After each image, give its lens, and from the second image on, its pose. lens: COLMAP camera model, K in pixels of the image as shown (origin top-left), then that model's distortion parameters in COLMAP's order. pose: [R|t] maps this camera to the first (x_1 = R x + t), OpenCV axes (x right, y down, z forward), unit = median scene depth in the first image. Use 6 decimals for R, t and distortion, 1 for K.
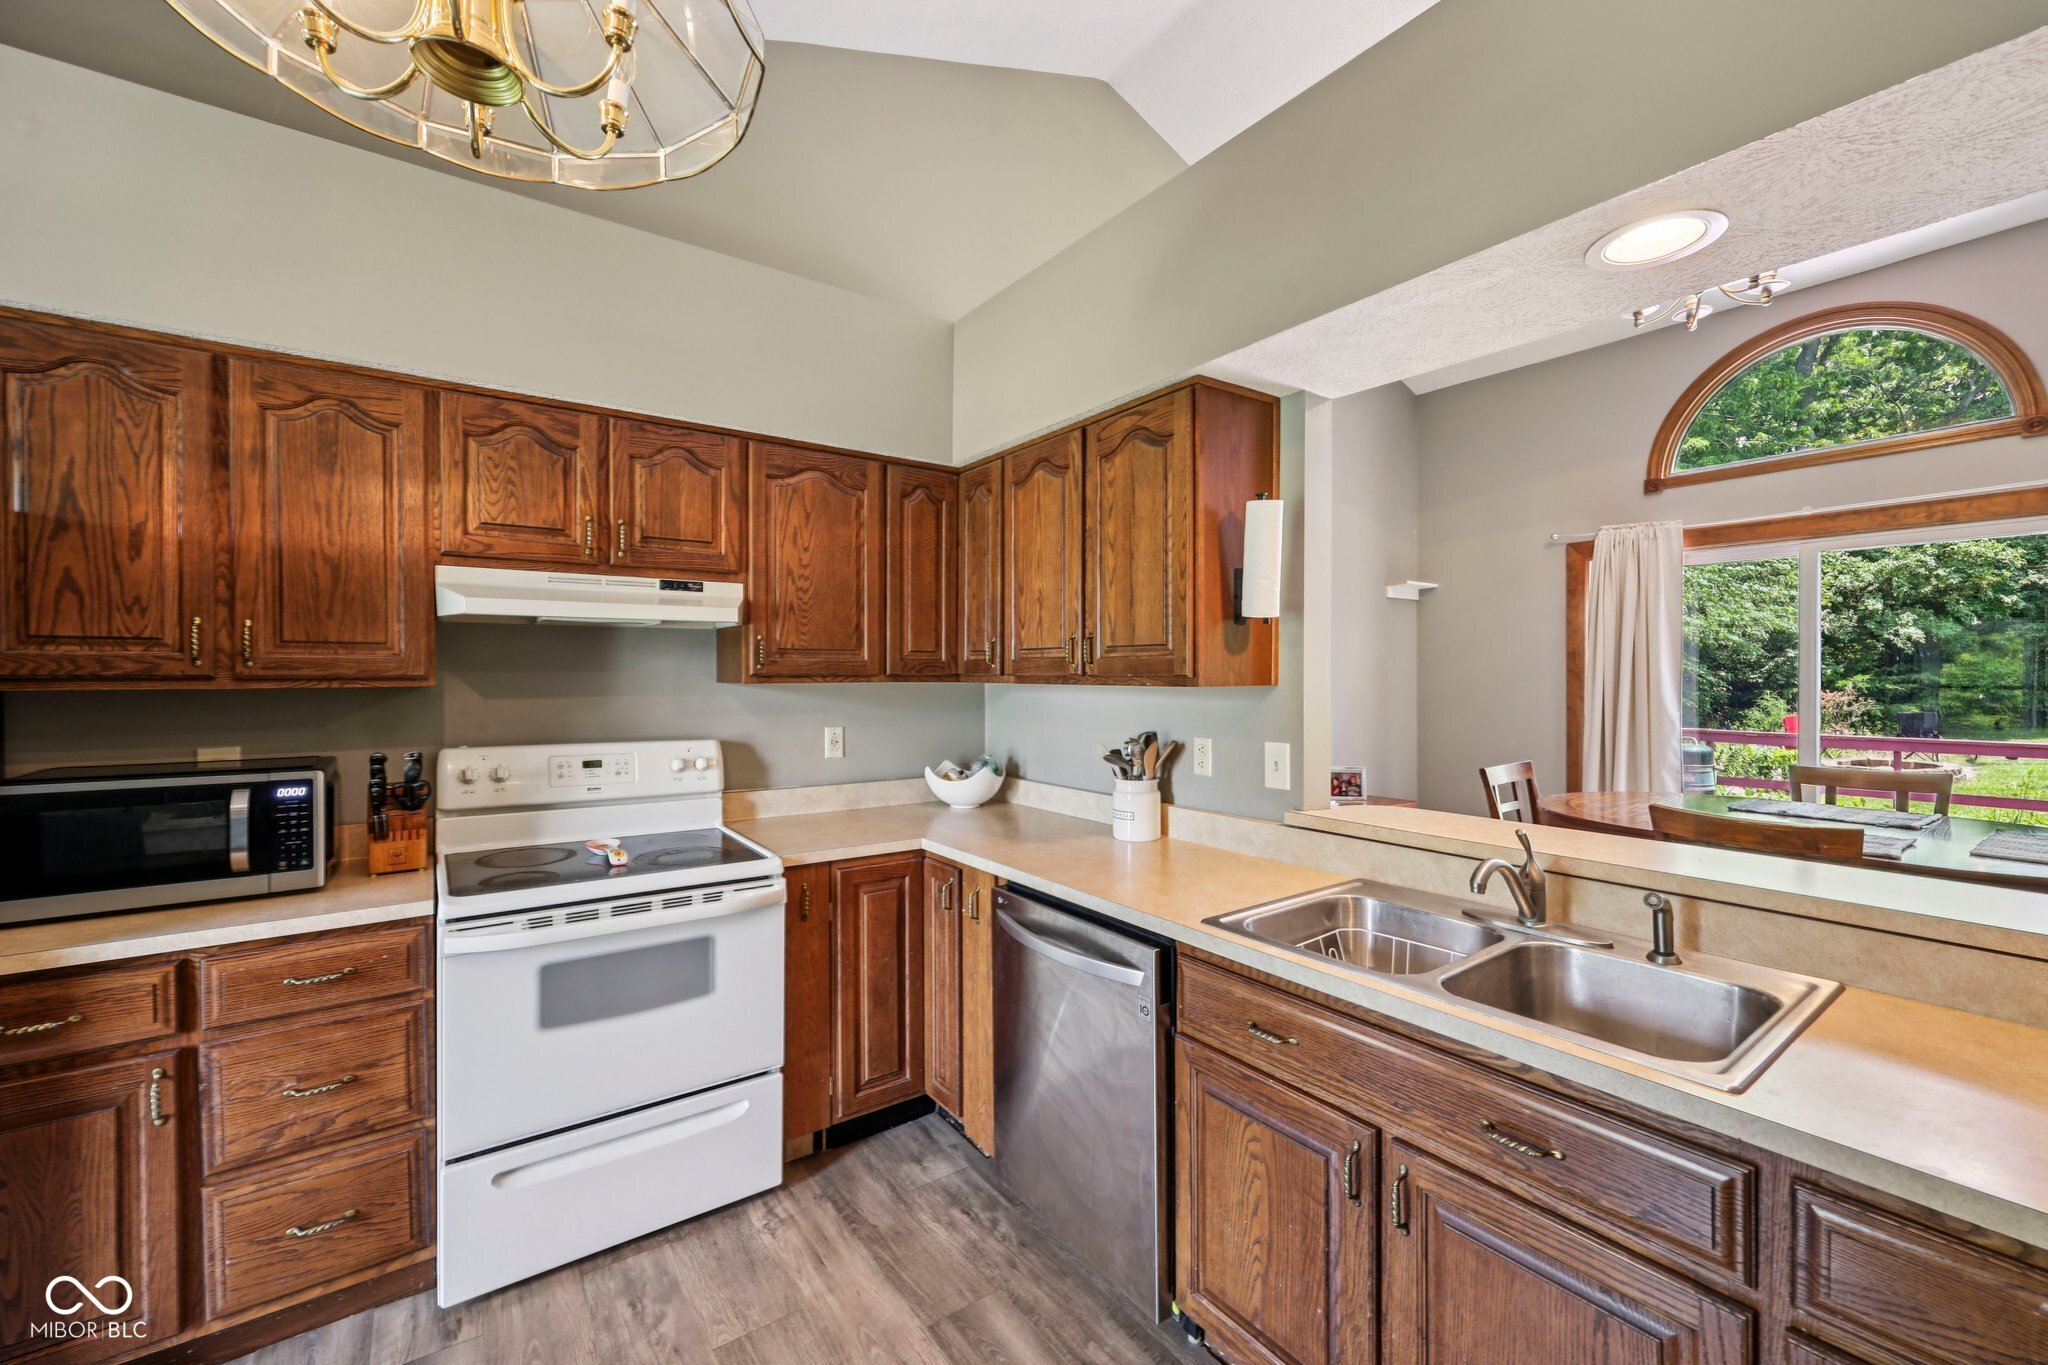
lens RADIAL K [[832.2, 0, 1033.5], [0, 832.2, 681.1], [0, 0, 1]] dist [-0.002180, 0.000783]
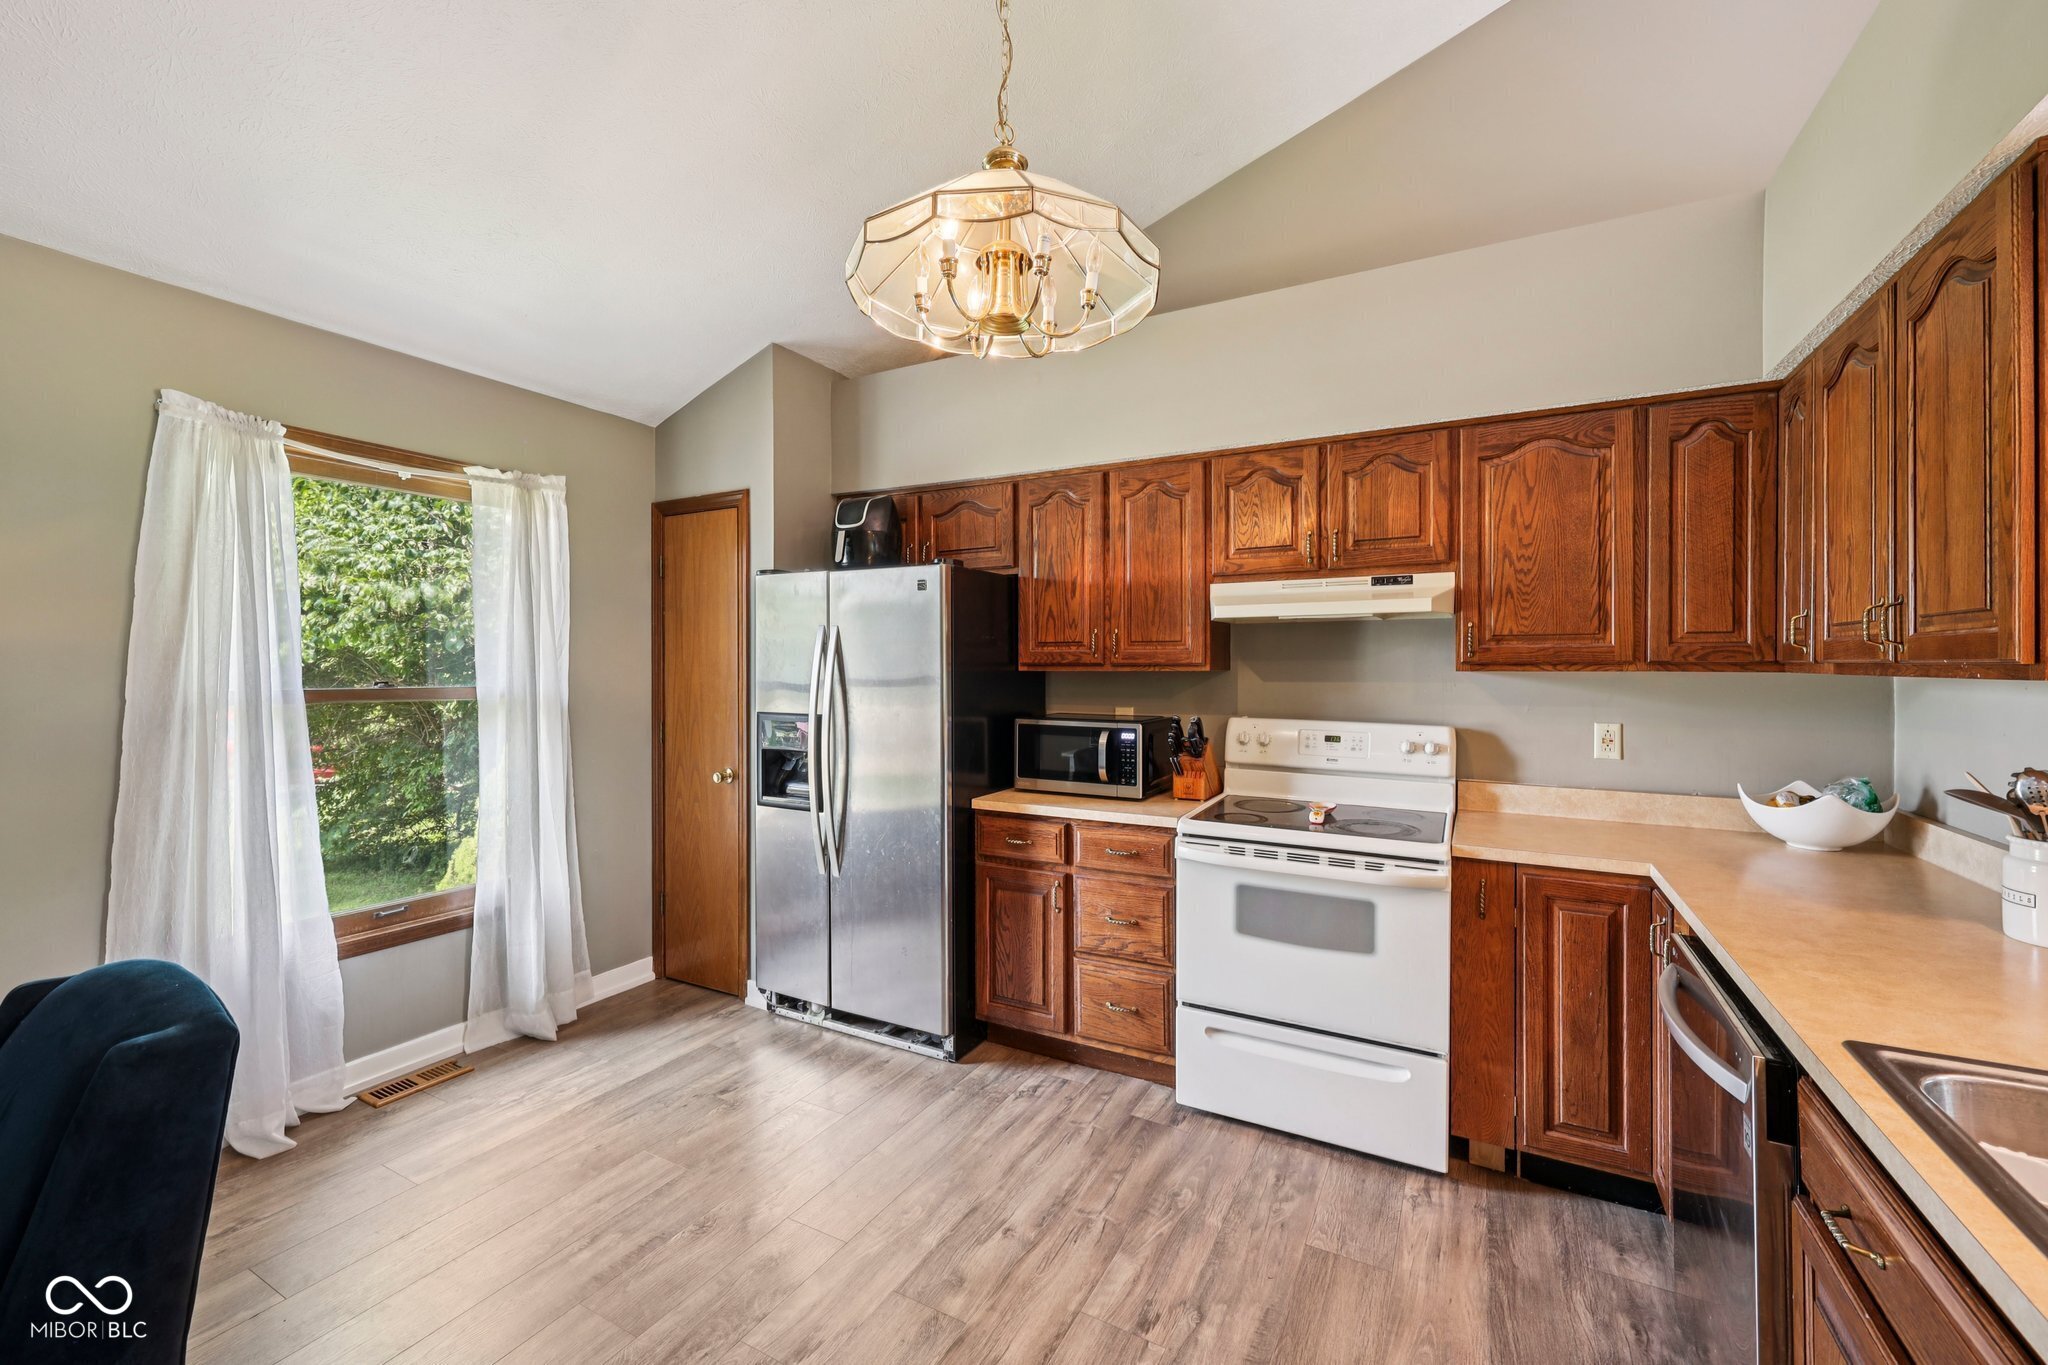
lens RADIAL K [[832.2, 0, 1023.7], [0, 832.2, 667.9], [0, 0, 1]] dist [-0.002180, 0.000783]
pose [[0.424660, 0.003504, -0.905346, 0.383517], [-0.008151, 0.999967, 0.000047, 0.003264], [0.905316, 0.007359, 0.424674, 0.114333]]
